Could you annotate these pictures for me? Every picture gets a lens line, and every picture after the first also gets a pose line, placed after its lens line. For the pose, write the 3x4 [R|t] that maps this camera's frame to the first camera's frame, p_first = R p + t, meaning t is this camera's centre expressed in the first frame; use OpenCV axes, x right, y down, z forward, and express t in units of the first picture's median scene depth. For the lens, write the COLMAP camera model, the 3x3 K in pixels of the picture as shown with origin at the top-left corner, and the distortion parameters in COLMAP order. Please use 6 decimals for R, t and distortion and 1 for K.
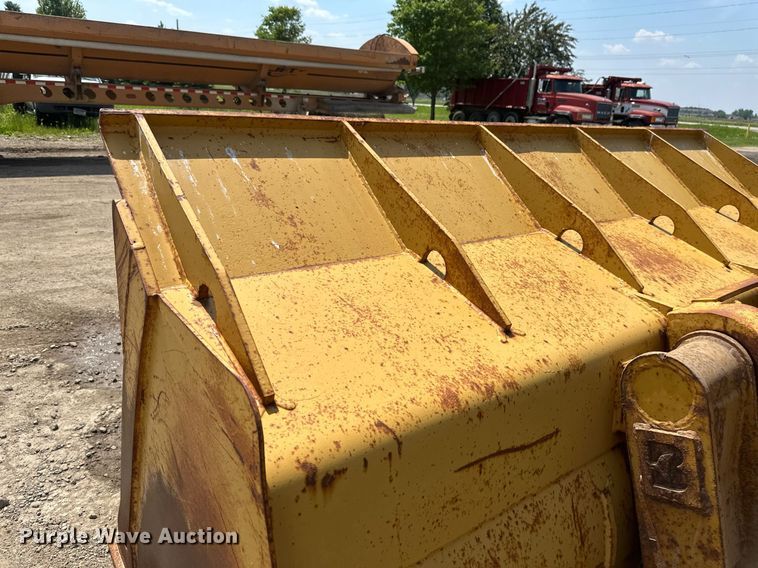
lens RADIAL K [[542.7, 0, 374.8], [0, 542.7, 284.1], [0, 0, 1]] dist [0.052786, -0.072487]
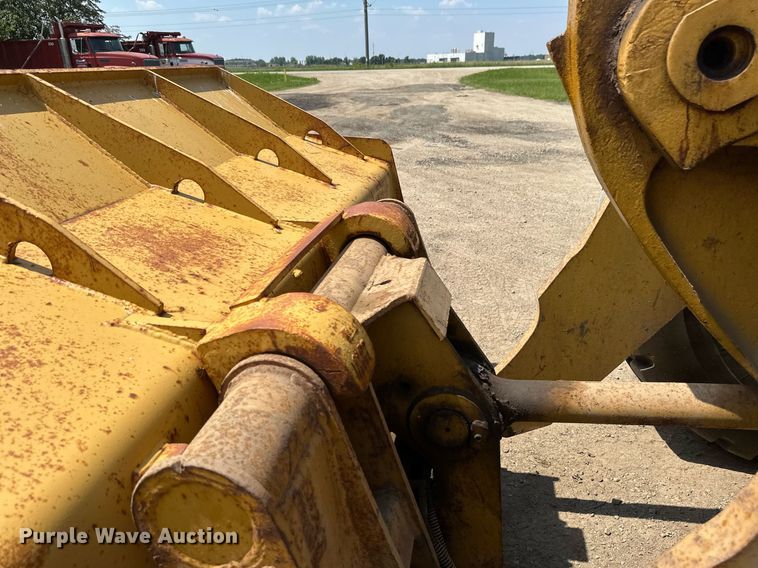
lens RADIAL K [[542.7, 0, 378.5], [0, 542.7, 284.2], [0, 0, 1]] dist [0.052786, -0.072487]
pose [[0.736390, -0.320896, 0.595614, 0.022639], [0.280555, 0.945936, 0.162772, -0.003694], [-0.615645, 0.047239, 0.786606, 0.025376]]
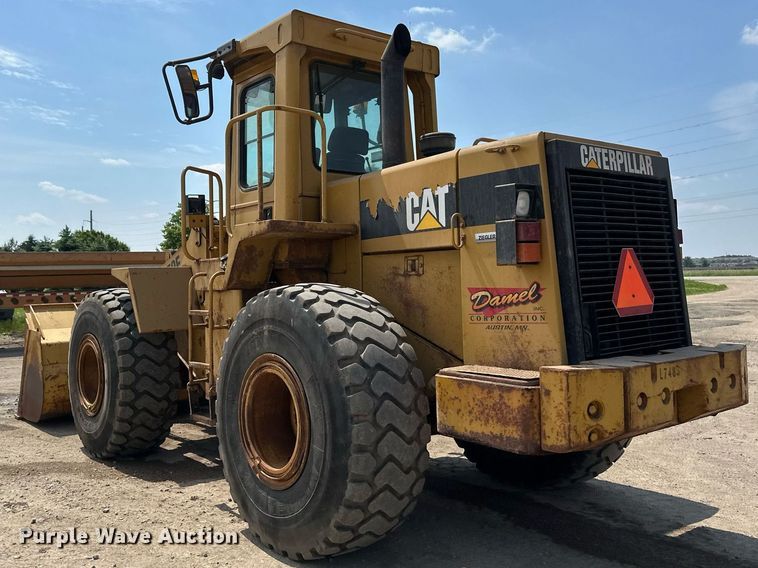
lens RADIAL K [[702.4, 0, 343.3], [0, 702.4, 261.6], [0, 0, 1]] dist [0.076553, 0.000000]
pose [[0.996990, -0.077024, -0.008837, 0.251452], [0.069219, 0.935661, -0.346045, 0.159780], [0.034923, 0.344392, 0.938176, -0.461836]]
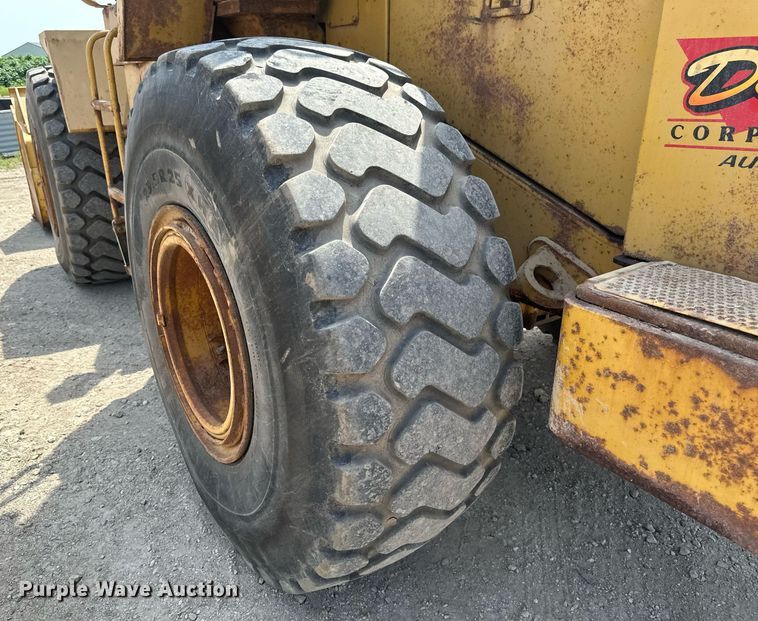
lens RADIAL K [[587.6, 0, 348.4], [0, 587.6, 317.3], [0, 0, 1]] dist [0.001491, -0.004727]
pose [[0.994414, -0.037849, -0.098534, 0.258575], [0.044713, 0.996655, 0.068410, 0.107004], [0.095615, -0.072433, 0.992779, -0.282606]]
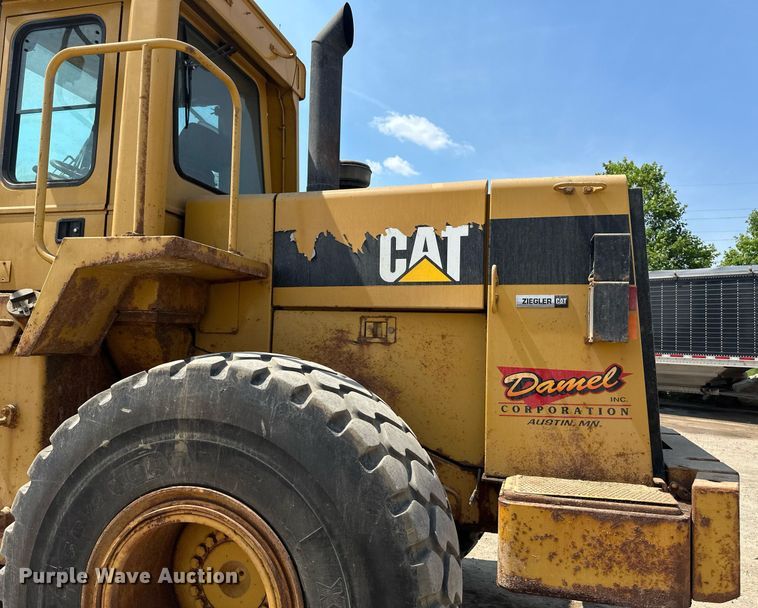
lens RADIAL K [[575.4, 0, 406.7], [0, 575.4, 302.8], [0, 0, 1]] dist [0.091633, -0.130194]
pose [[0.777603, -0.001793, 0.628753, 0.170565], [0.217812, 0.938845, -0.266699, 0.098208], [-0.589824, 0.344336, 0.730439, -0.309535]]
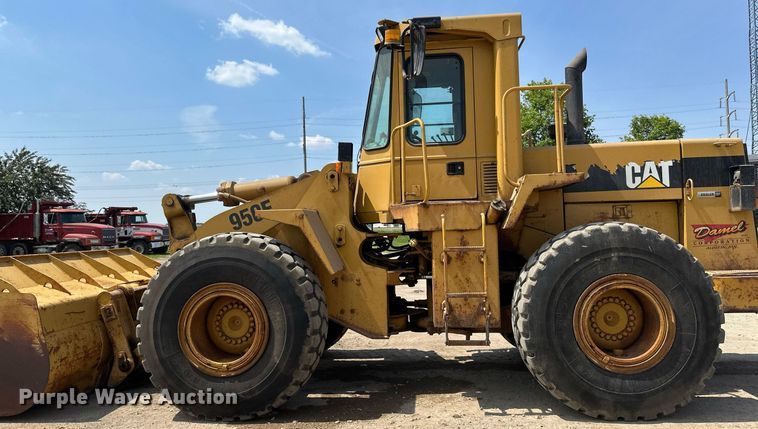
lens RADIAL K [[541.9, 0, 375.6], [0, 541.9, 204.2], [0, 0, 1]] dist [0.027857, -0.024846]
pose [[0.675085, -0.038227, 0.736749, -0.099854], [0.292252, 0.930812, -0.219495, 0.082110], [-0.677384, 0.363495, 0.639549, -0.288163]]
